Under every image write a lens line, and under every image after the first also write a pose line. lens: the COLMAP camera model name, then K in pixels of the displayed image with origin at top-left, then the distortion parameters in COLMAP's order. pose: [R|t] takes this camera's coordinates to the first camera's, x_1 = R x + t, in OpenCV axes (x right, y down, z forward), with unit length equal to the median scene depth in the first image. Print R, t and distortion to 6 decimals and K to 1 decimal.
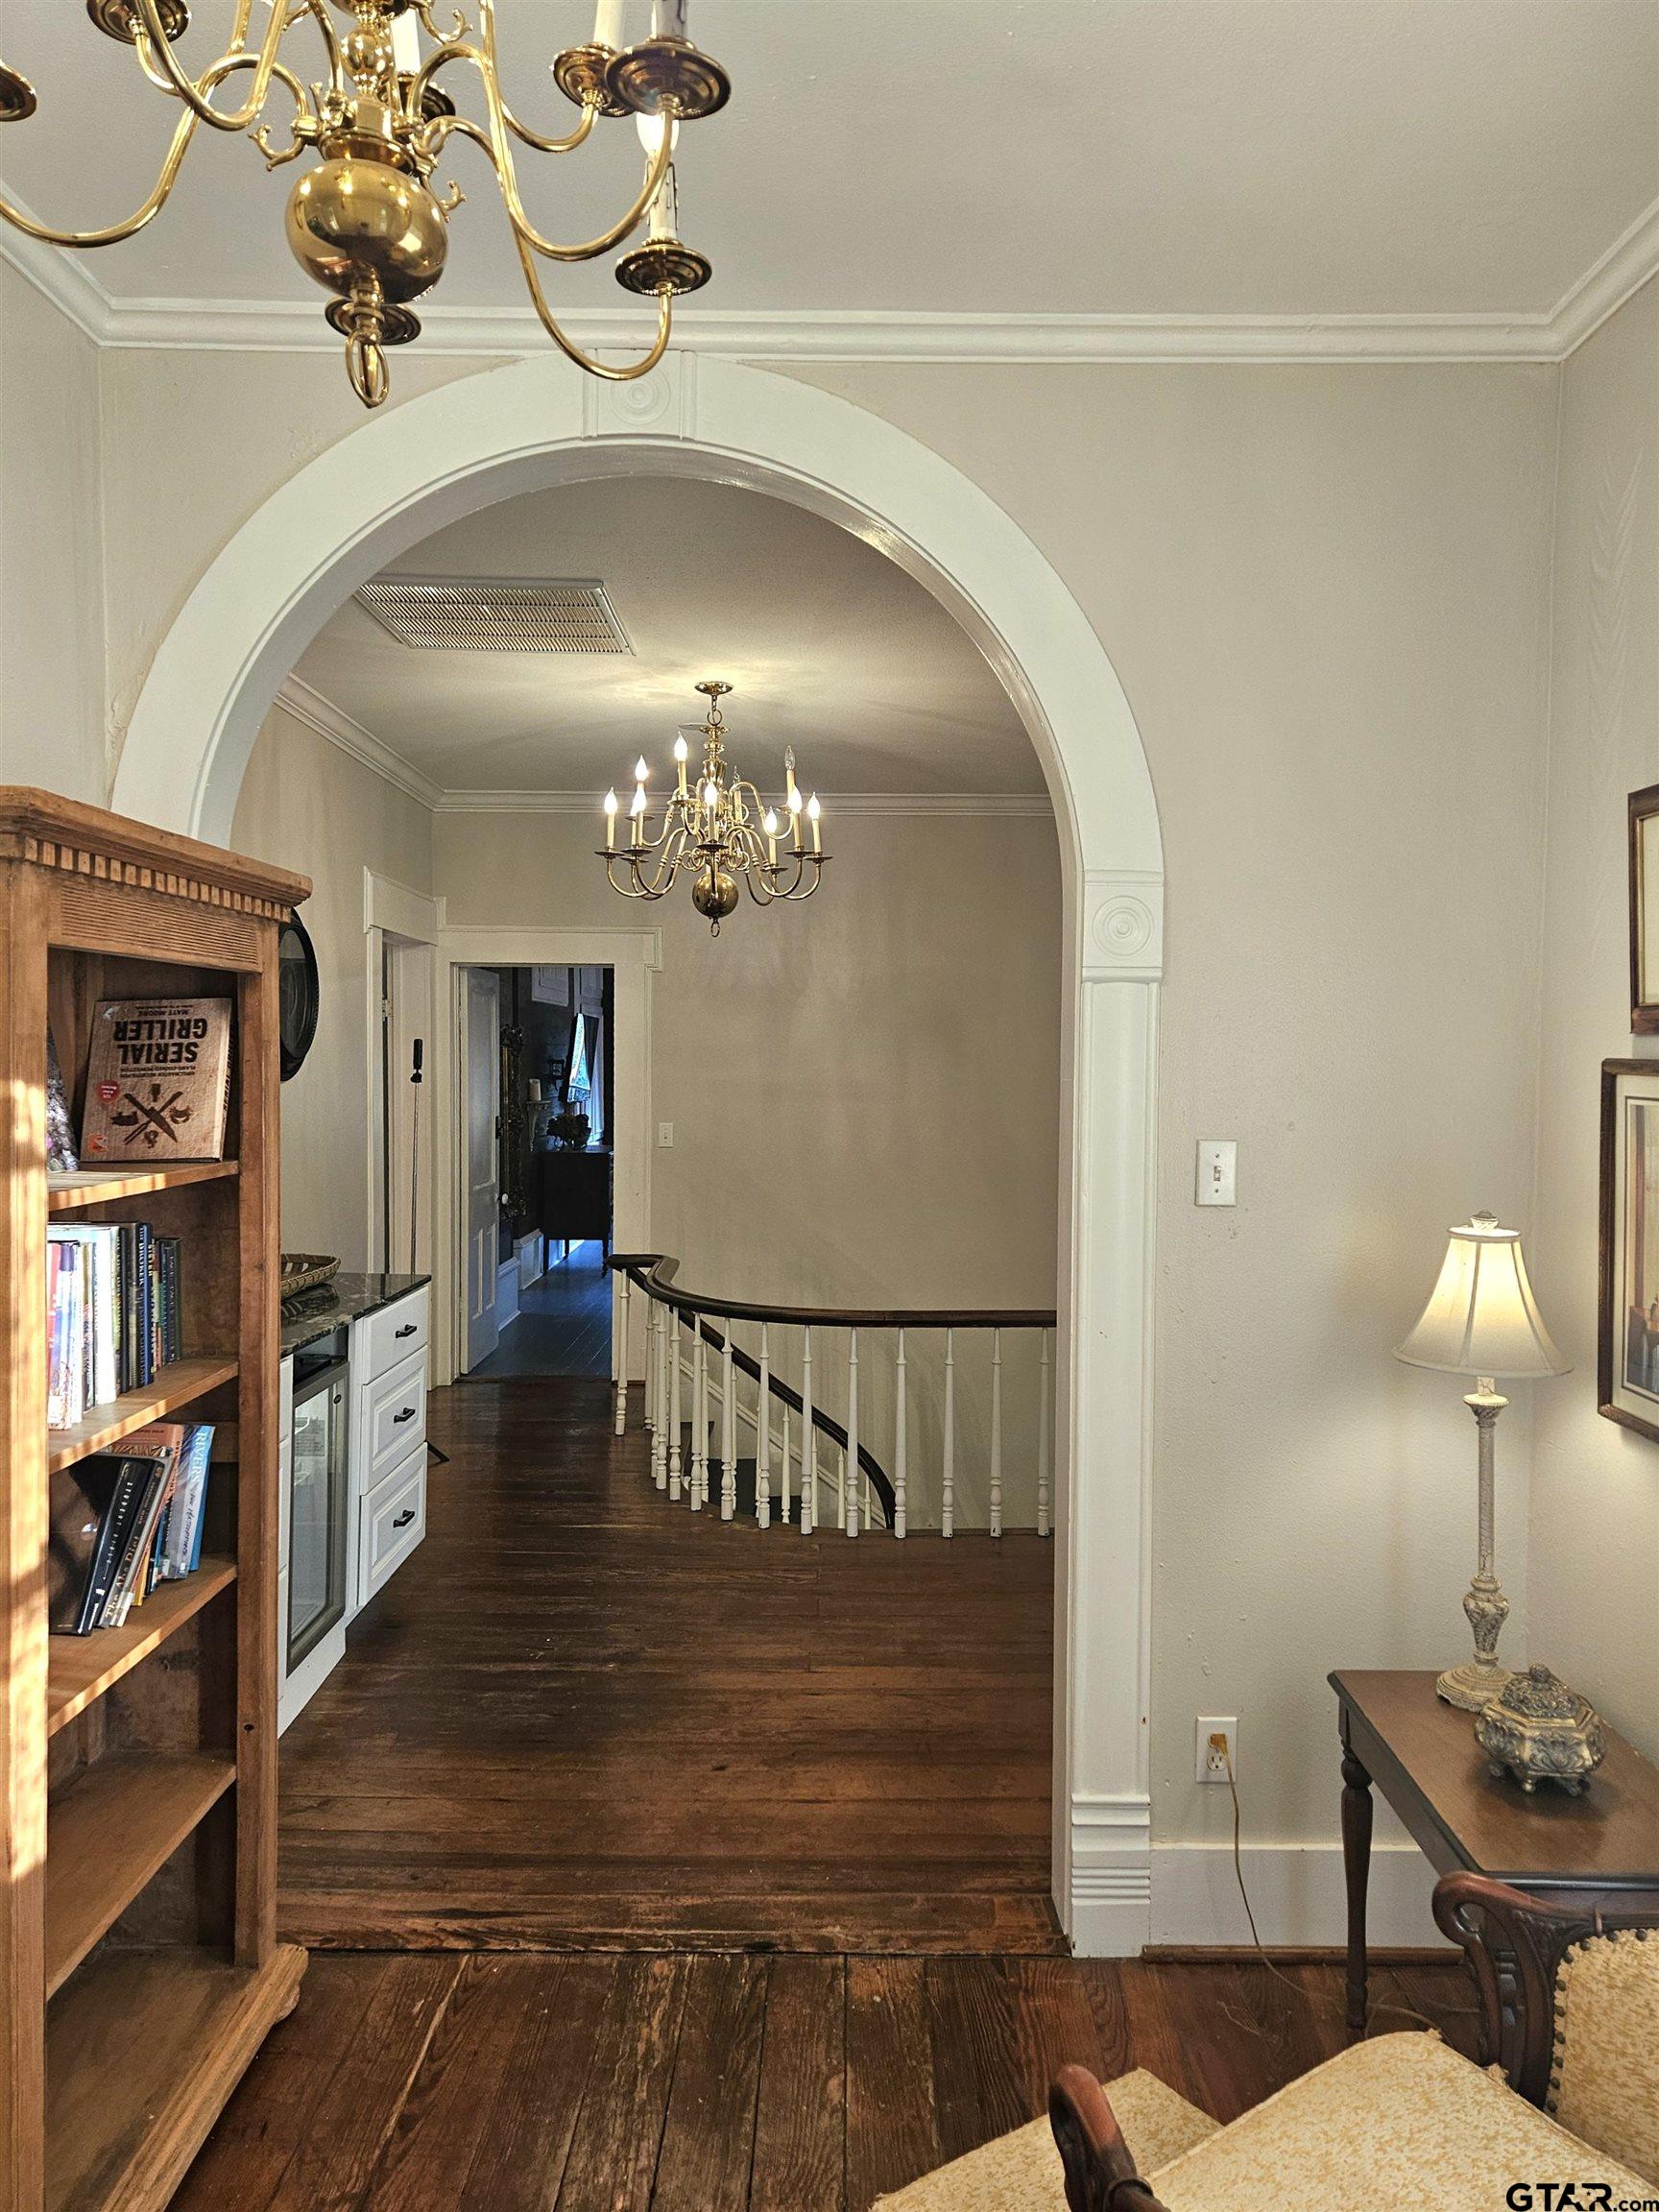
lens RADIAL K [[1522.5, 0, 841.0], [0, 1522.5, 1104.5], [0, 0, 1]] dist [0.054097, -0.009247]
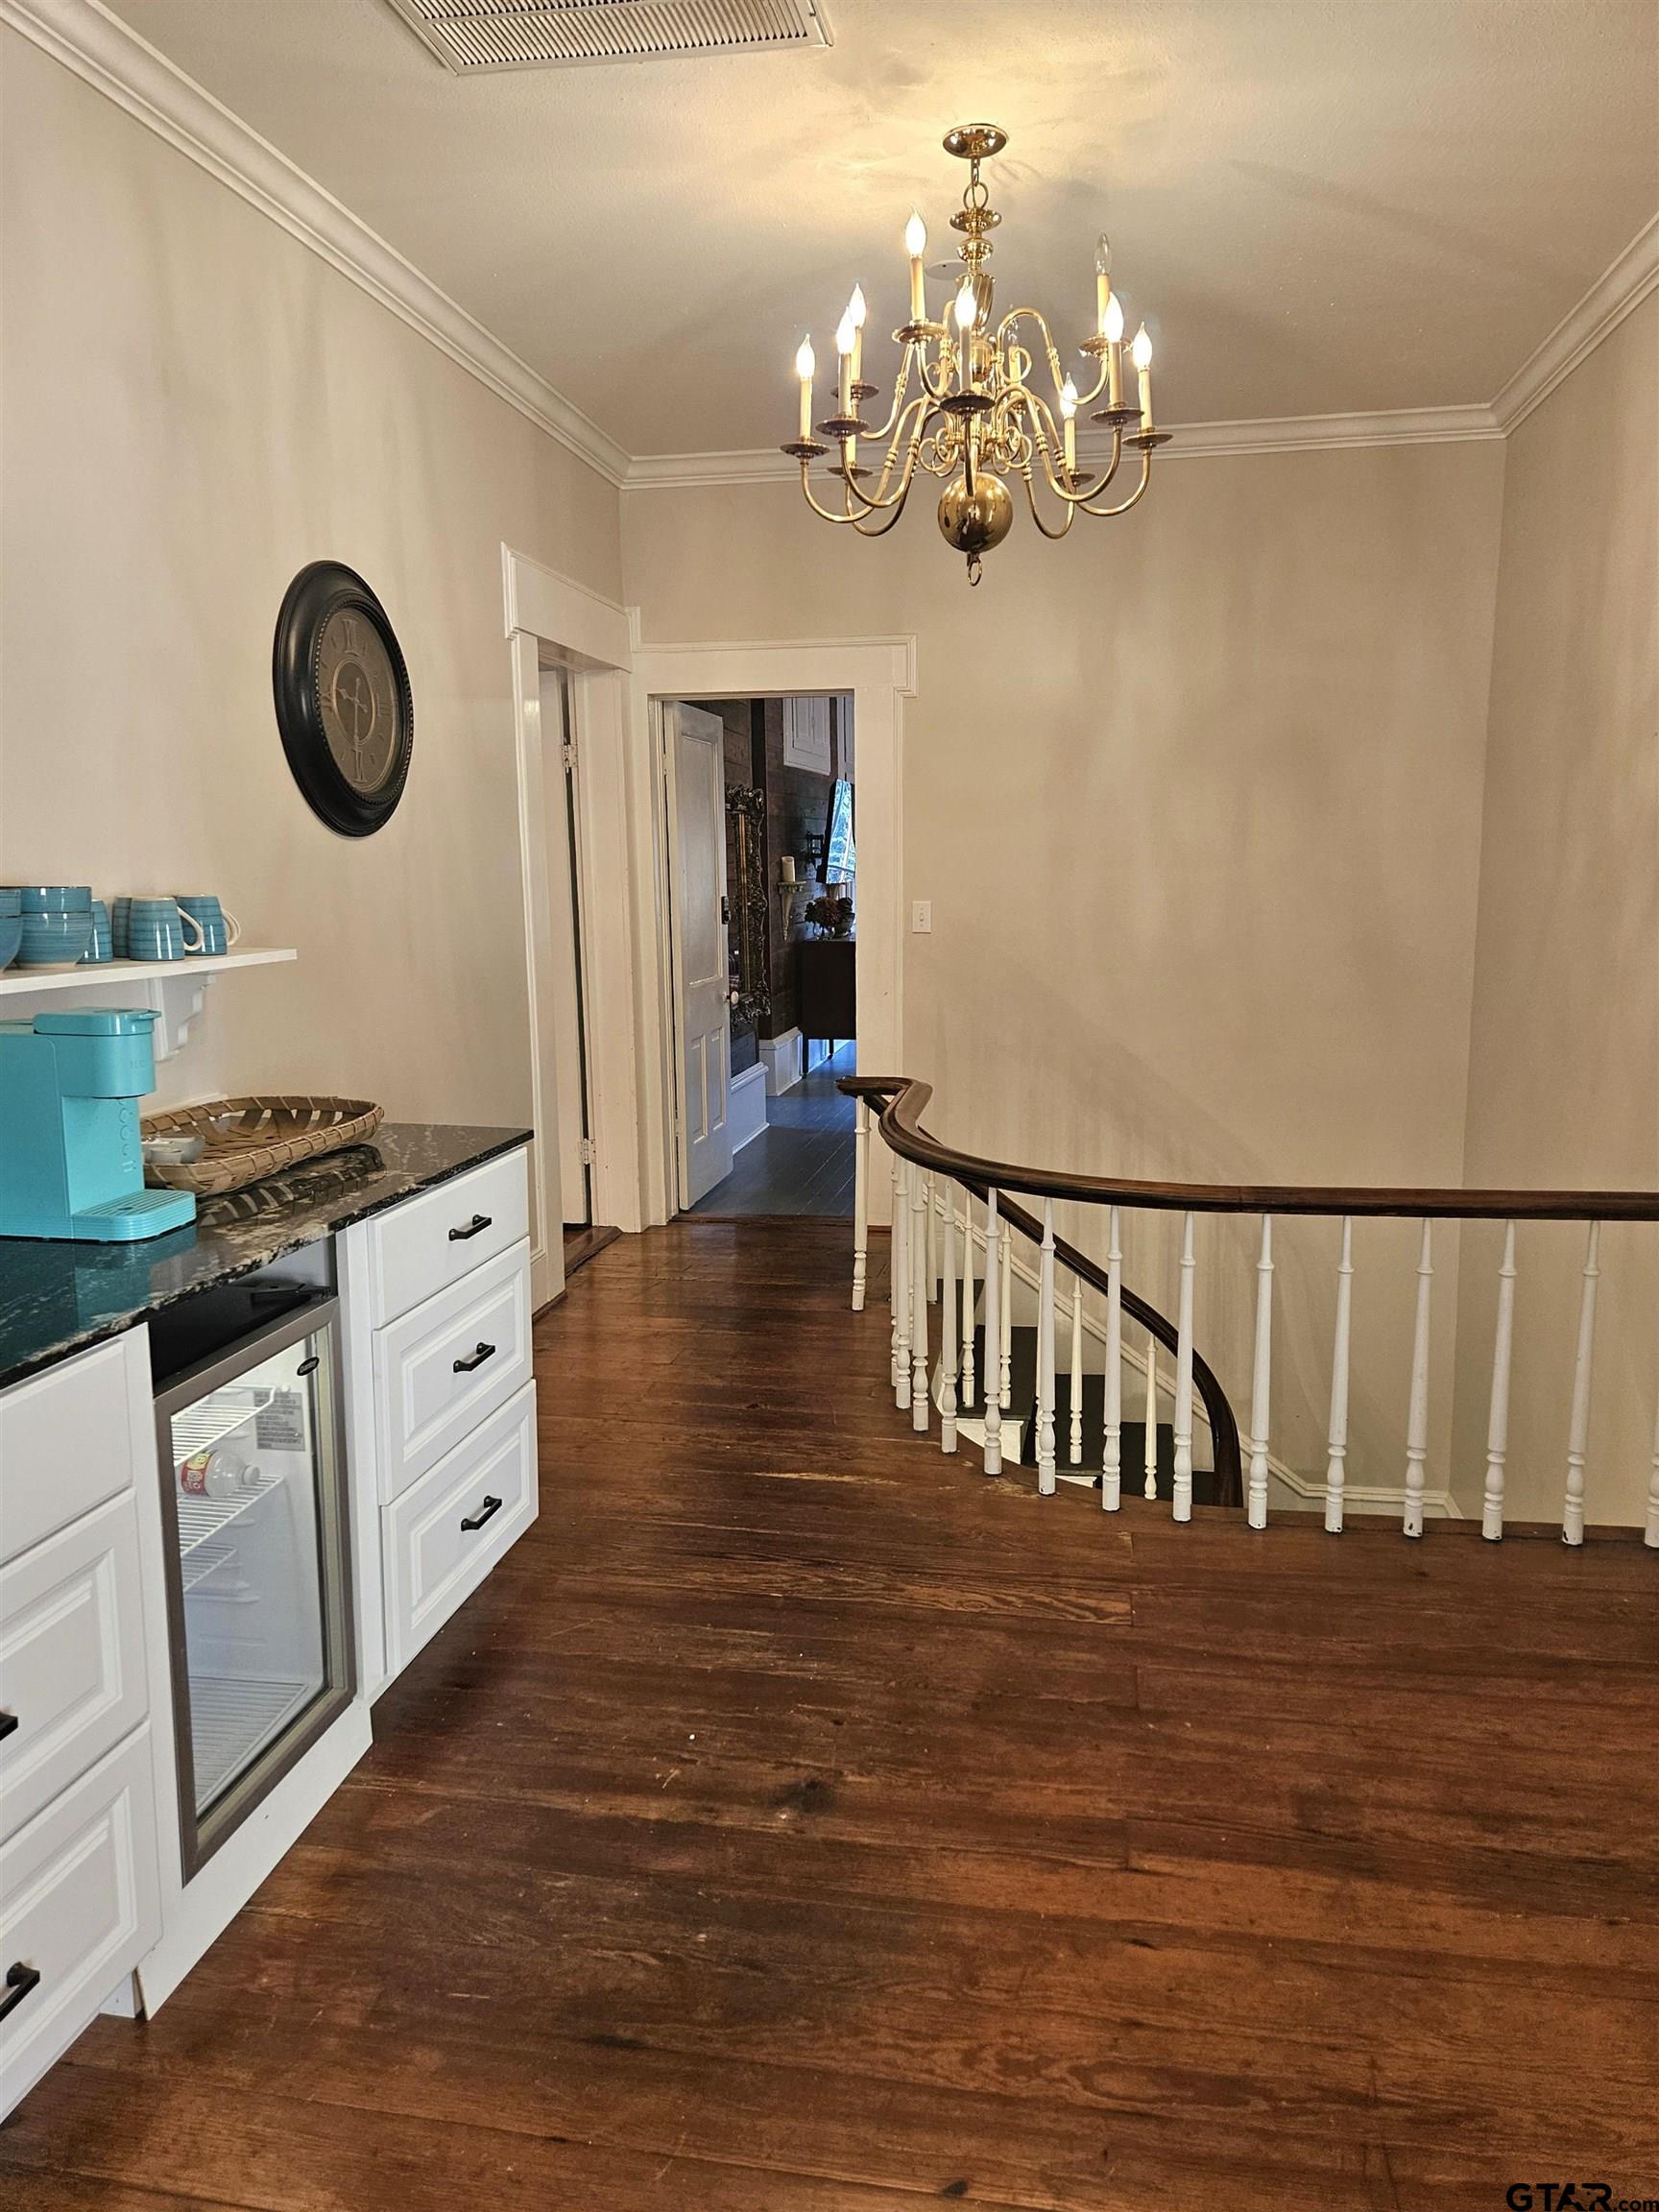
lens RADIAL K [[1522.5, 0, 849.9], [0, 1522.5, 1129.2], [0, 0, 1]] dist [0.054097, -0.009247]
pose [[0.983653, 0.015202, -0.179433, -0.017331], [0.012575, 0.988199, 0.152657, 0.012789], [0.179636, -0.152417, 0.971854, 0.353398]]
